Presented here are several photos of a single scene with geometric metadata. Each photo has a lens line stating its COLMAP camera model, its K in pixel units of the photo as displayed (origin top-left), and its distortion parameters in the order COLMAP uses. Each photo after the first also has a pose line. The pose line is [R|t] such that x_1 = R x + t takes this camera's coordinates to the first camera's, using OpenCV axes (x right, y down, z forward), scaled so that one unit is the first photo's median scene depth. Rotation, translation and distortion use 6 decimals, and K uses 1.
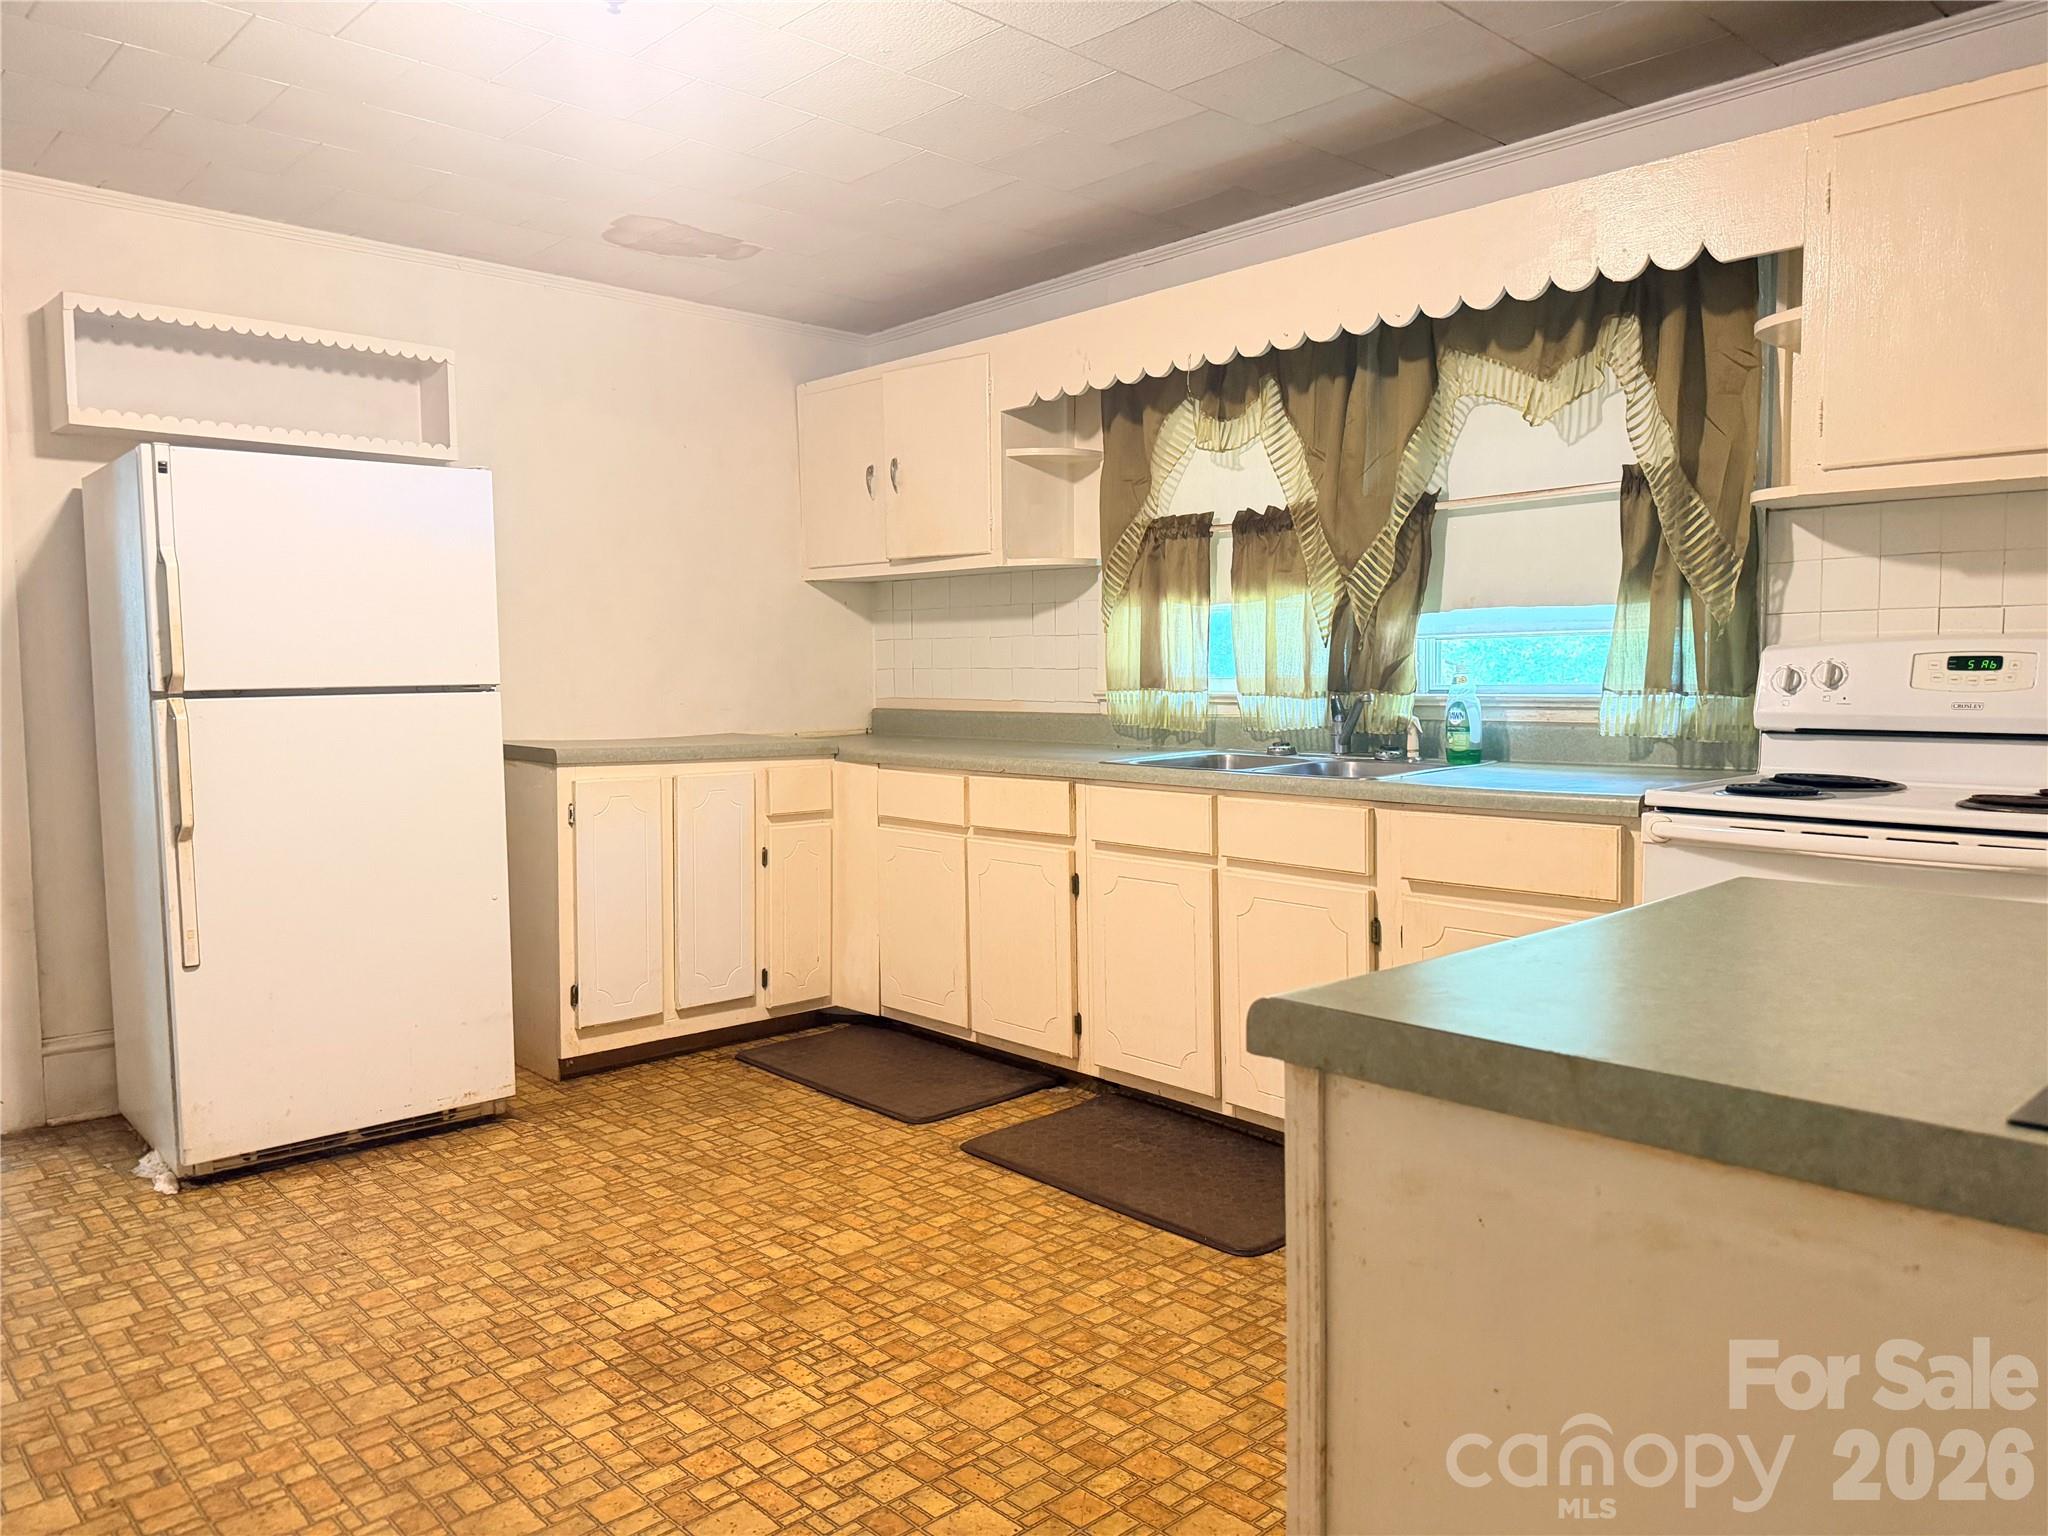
lens RADIAL K [[1457.7, 0, 1028.8], [0, 1457.7, 771.5], [0, 0, 1]] dist [0.015061, -0.005615]
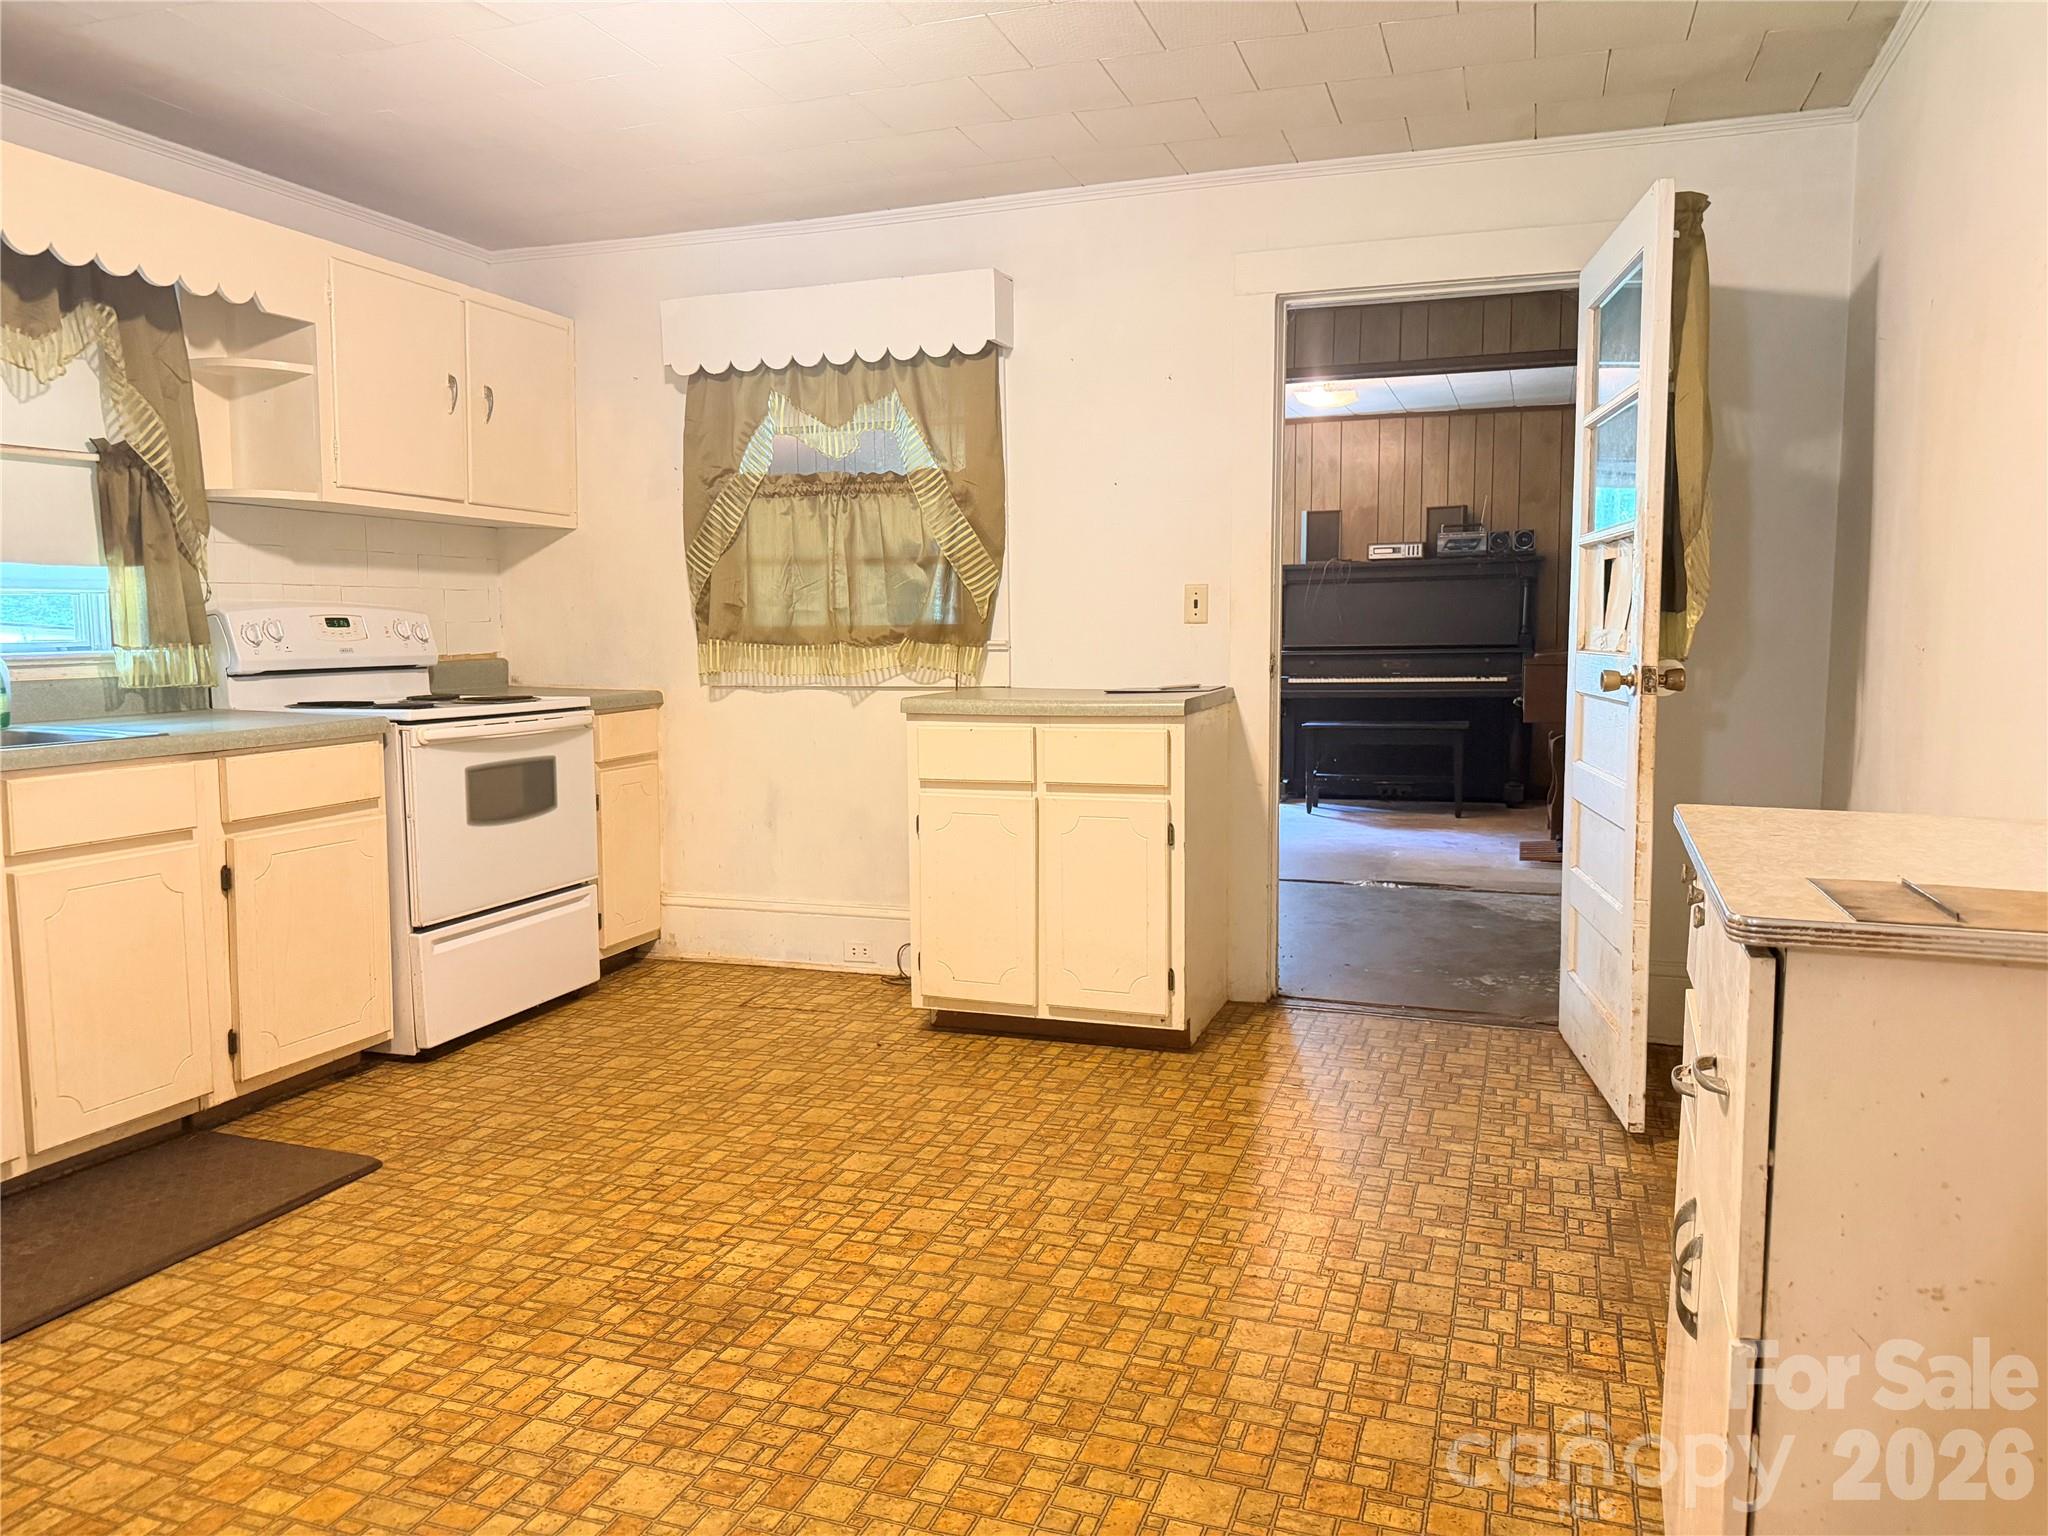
lens RADIAL K [[1457.7, 0, 1028.5], [0, 1457.7, 763.6], [0, 0, 1]] dist [0.015061, -0.005615]
pose [[-0.452964, -0.068998, 0.888855, -1.056594], [0.090787, 0.988248, 0.122979, -0.050066], [-0.886894, 0.136402, -0.441377, 1.073663]]
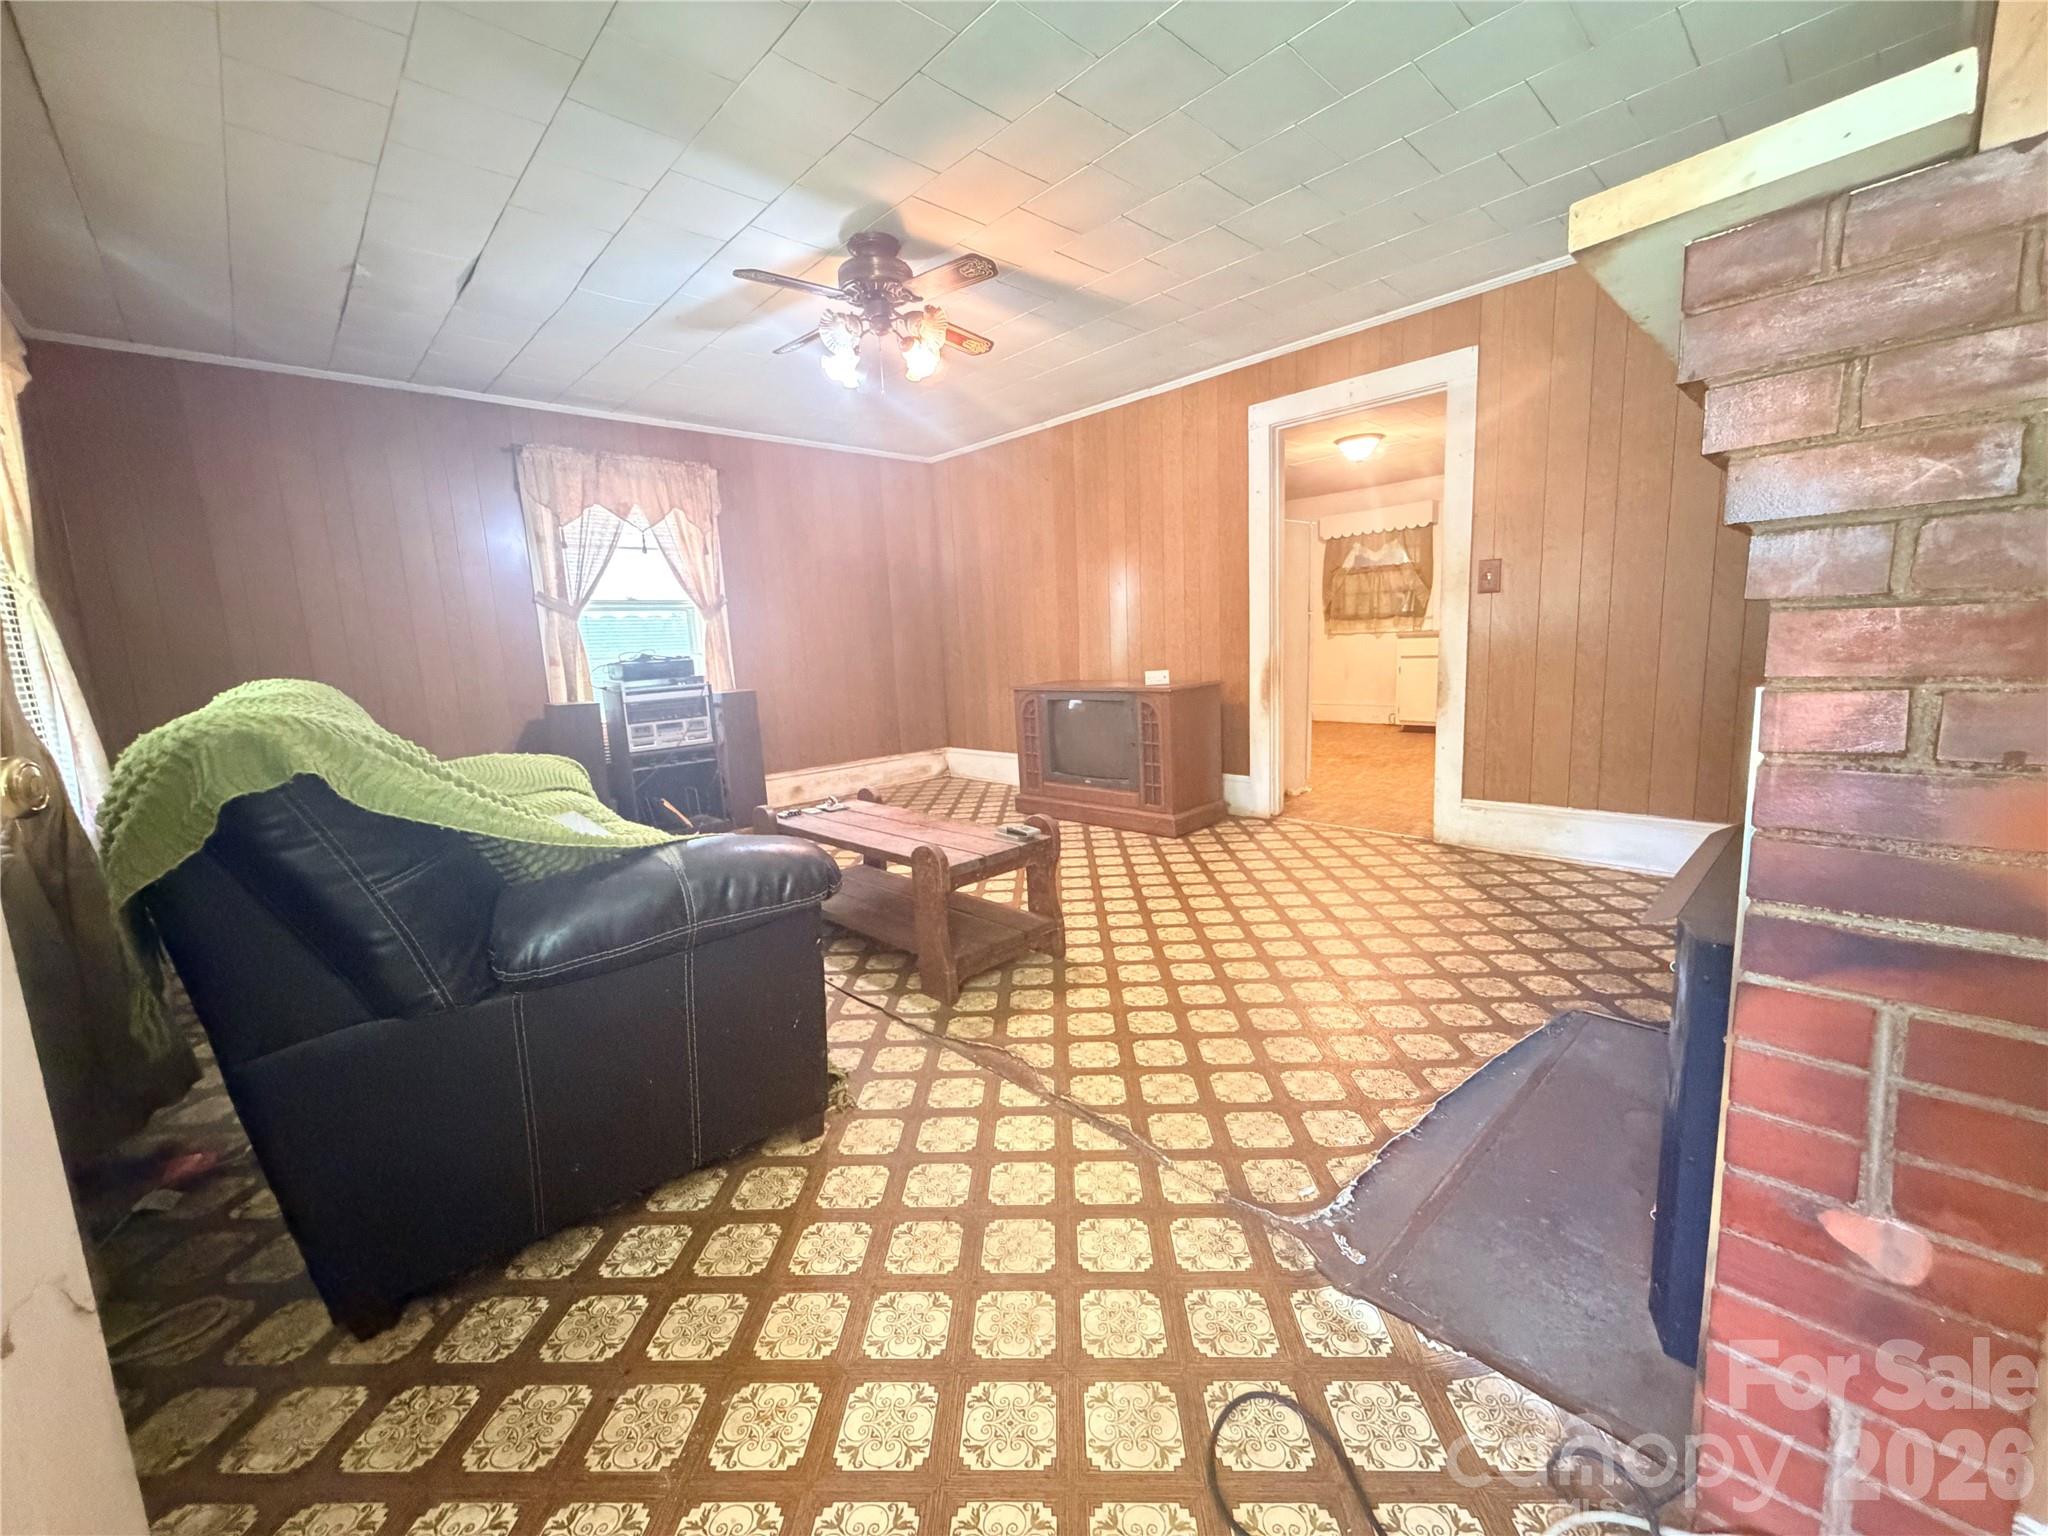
lens RADIAL K [[819.4, 0, 1021.7], [0, 819.4, 770.2], [0, 0, 1]] dist [0.006805, -0.000711]
pose [[-0.001338, -0.139190, 0.990265, -2.248193], [0.126346, 0.982306, 0.138242, -0.037021], [-0.991985, 0.125301, 0.016272, 1.671762]]
